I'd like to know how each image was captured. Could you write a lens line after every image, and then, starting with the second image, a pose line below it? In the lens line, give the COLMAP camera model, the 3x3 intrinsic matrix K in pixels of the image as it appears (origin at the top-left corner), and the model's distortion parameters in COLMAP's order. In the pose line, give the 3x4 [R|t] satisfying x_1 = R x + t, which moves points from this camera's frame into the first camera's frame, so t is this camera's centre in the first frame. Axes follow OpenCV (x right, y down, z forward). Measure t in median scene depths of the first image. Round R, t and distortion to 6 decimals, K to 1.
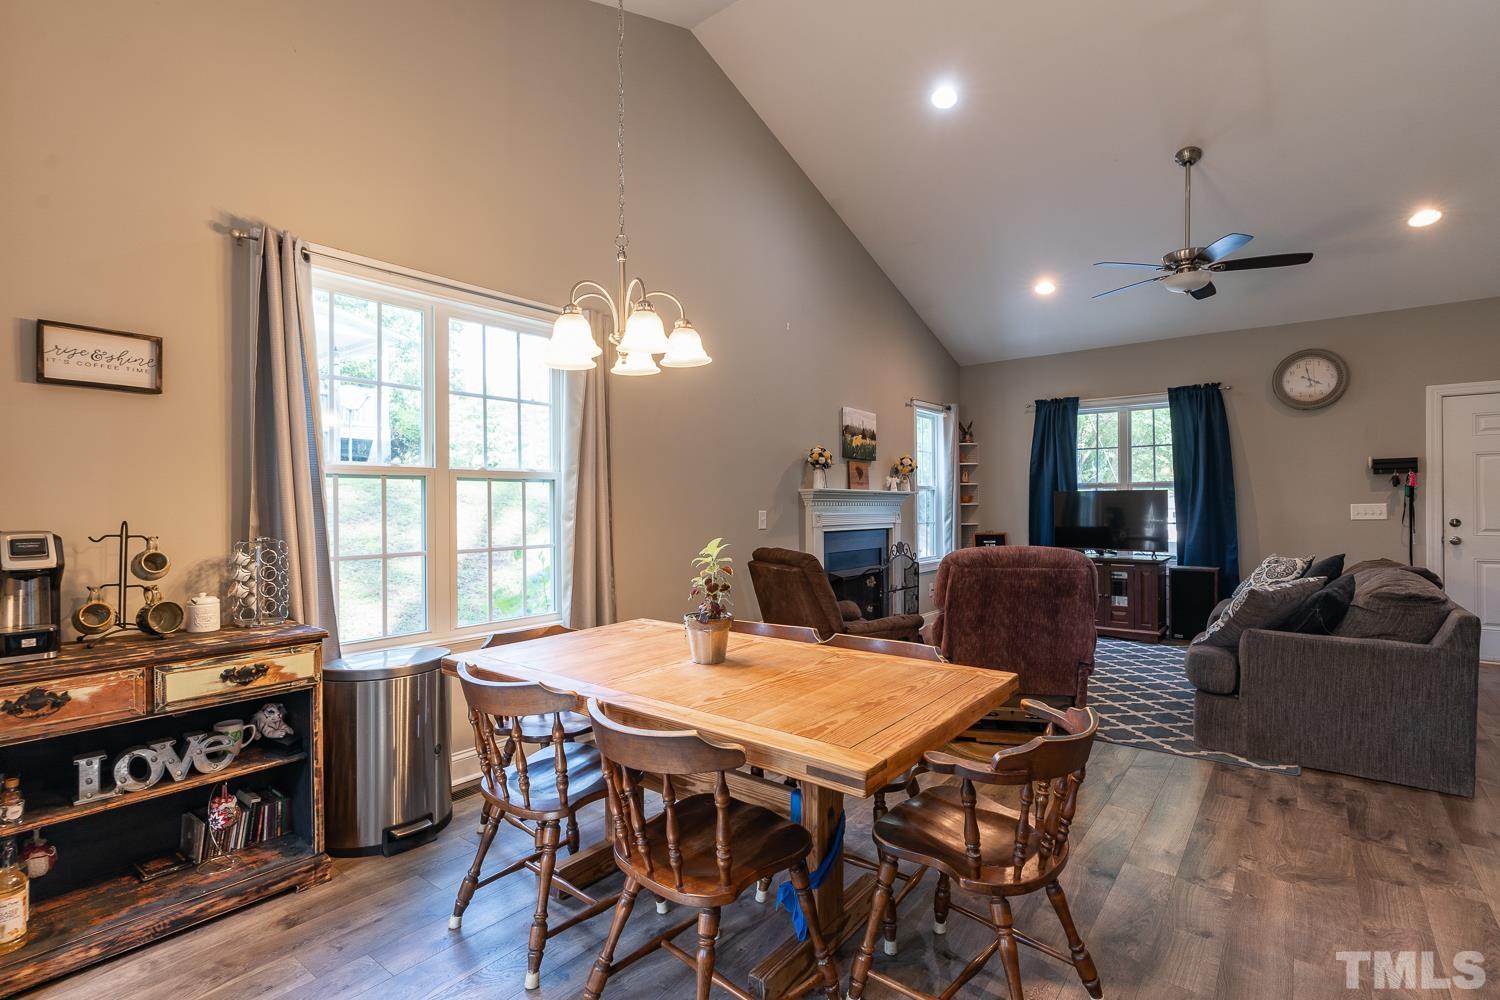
lens RADIAL K [[715.2, 0, 750.9], [0, 715.2, 504.7], [0, 0, 1]] dist [-0.002063, 0.000644]
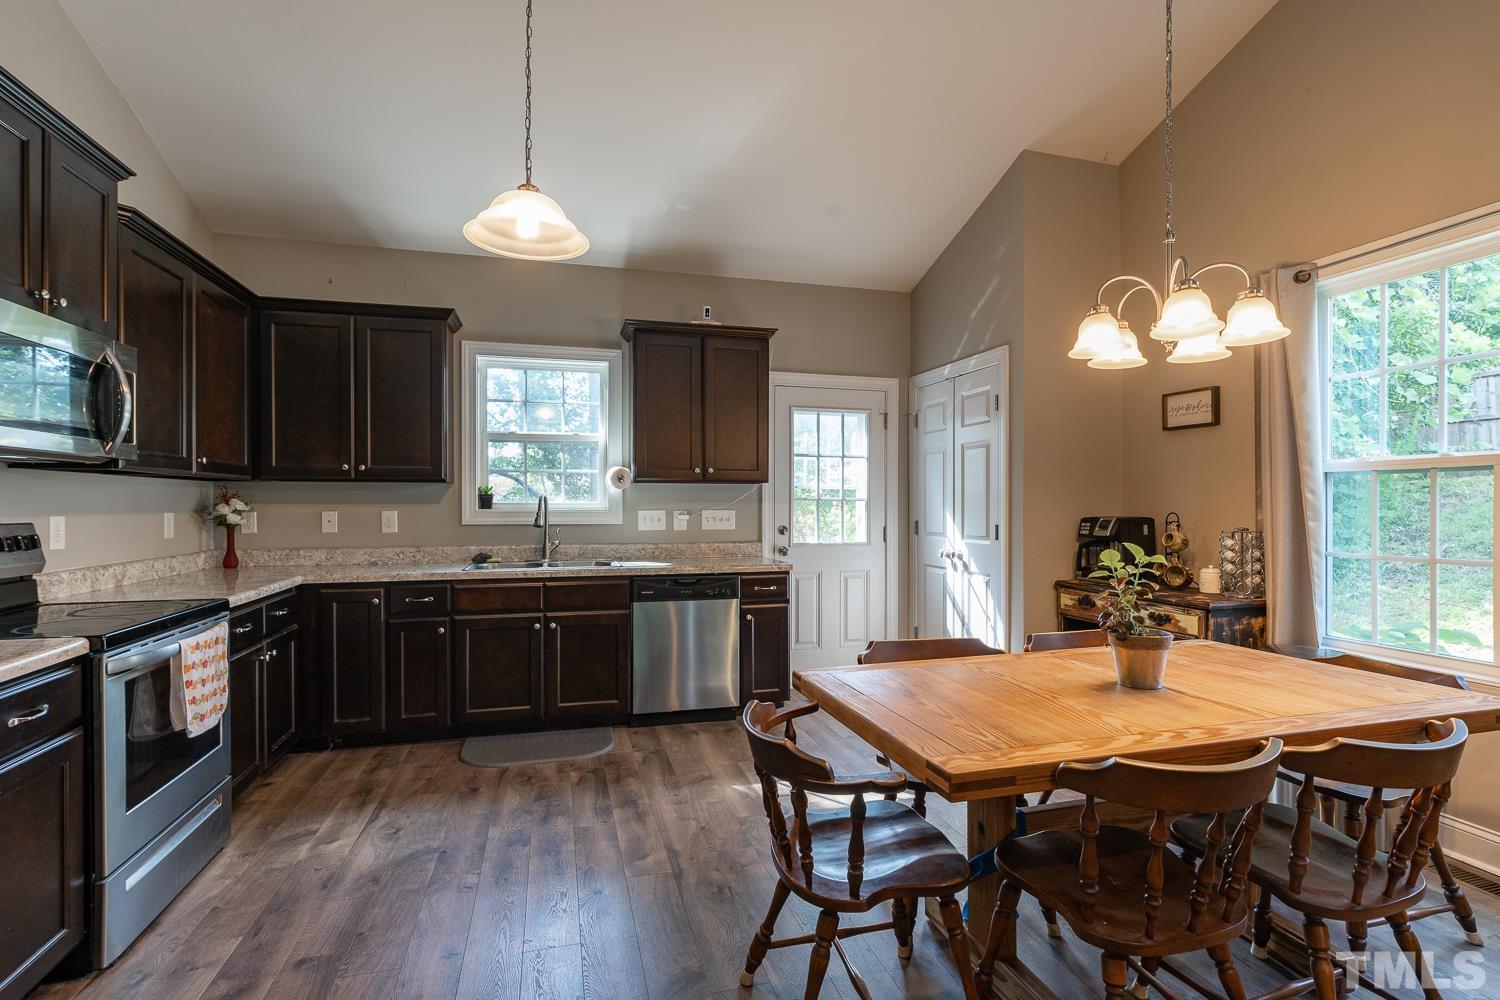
lens RADIAL K [[702.0, 0, 741.9], [0, 702.0, 505.6], [0, 0, 1]] dist [-0.005568, 0.000952]
pose [[-0.603984, 0.006337, -0.796971, 0.352871], [0.002940, 0.999979, 0.005723, -0.001572], [0.796991, 0.001113, -0.603991, 0.442745]]
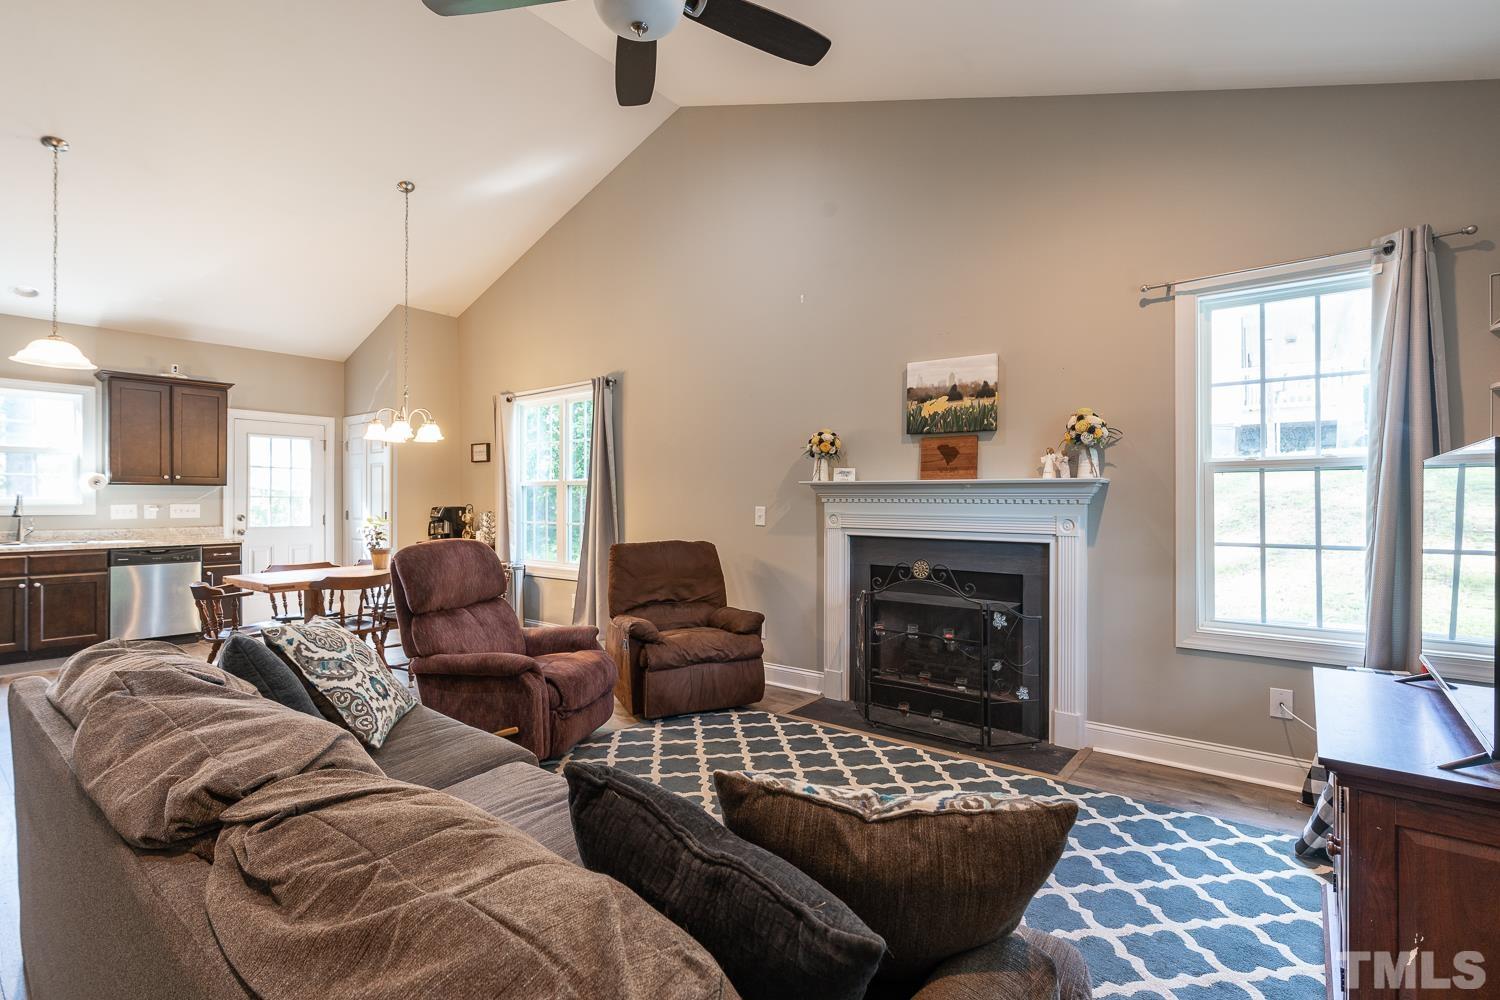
lens RADIAL K [[707.1, 0, 739.7], [0, 707.1, 498.4], [0, 0, 1]] dist [-0.003944, 0.000685]
pose [[-0.025163, 0.002578, -0.999680, 0.847261], [-0.000514, 0.999997, 0.002592, -0.004712], [0.999683, 0.000579, -0.025161, 0.861630]]
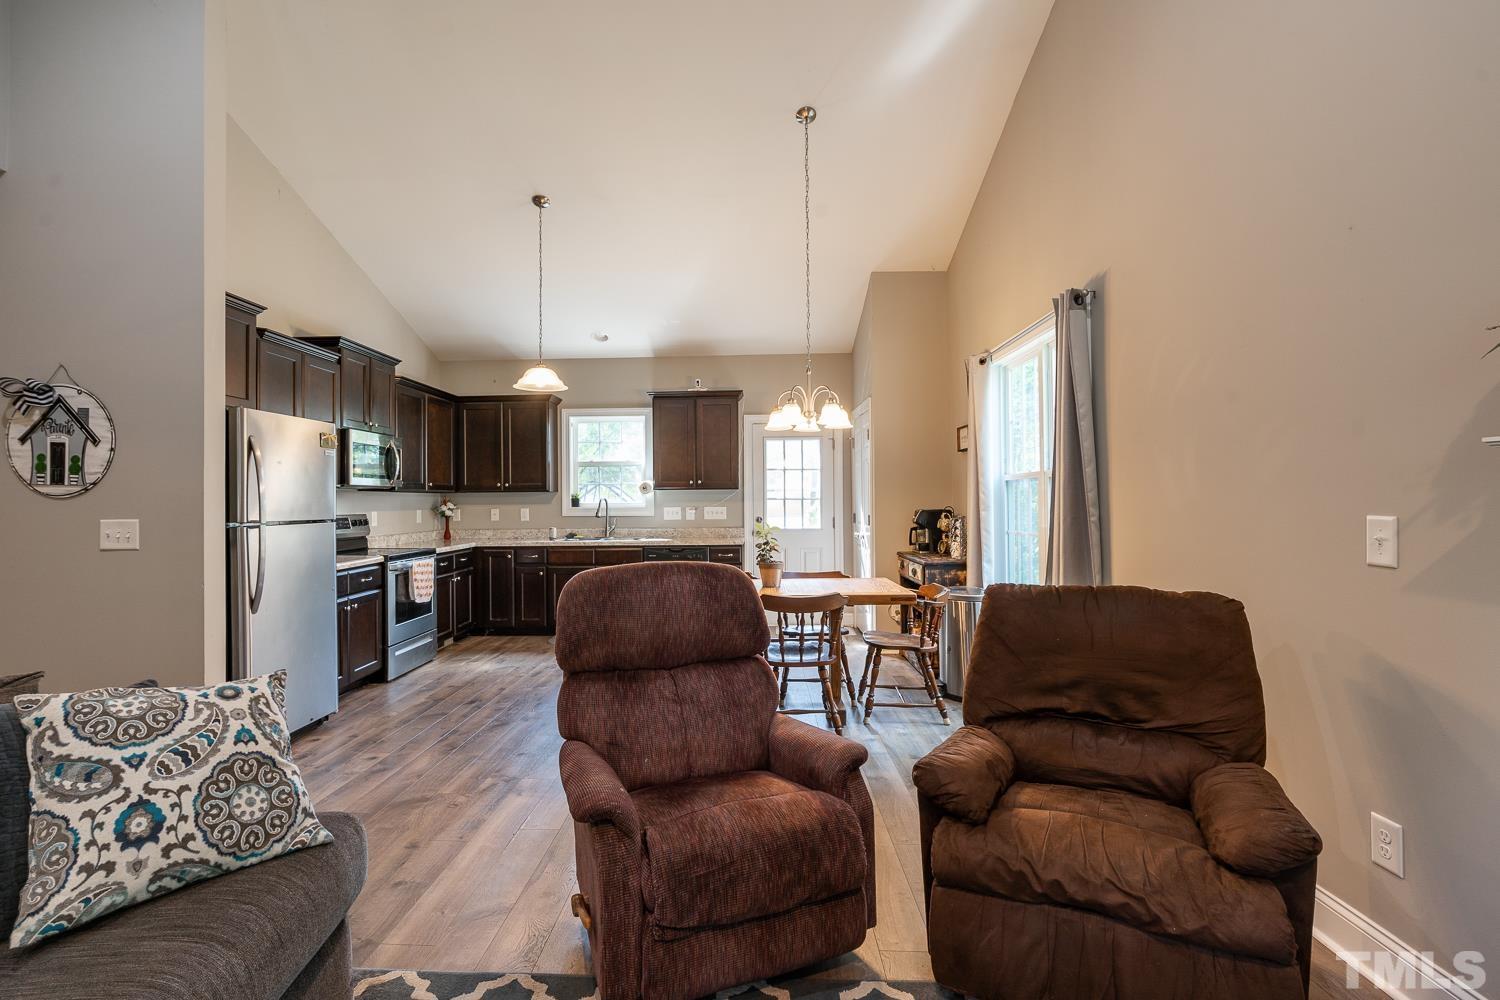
lens RADIAL K [[701.5, 0, 712.2], [0, 701.5, 492.4], [0, 0, 1]] dist [-0.003884, 0.001082]
pose [[-0.826434, 0.004816, -0.563013, 0.430308], [0.013247, 0.999853, -0.010892, -0.003744], [0.562878, -0.016459, -0.826376, 0.954381]]
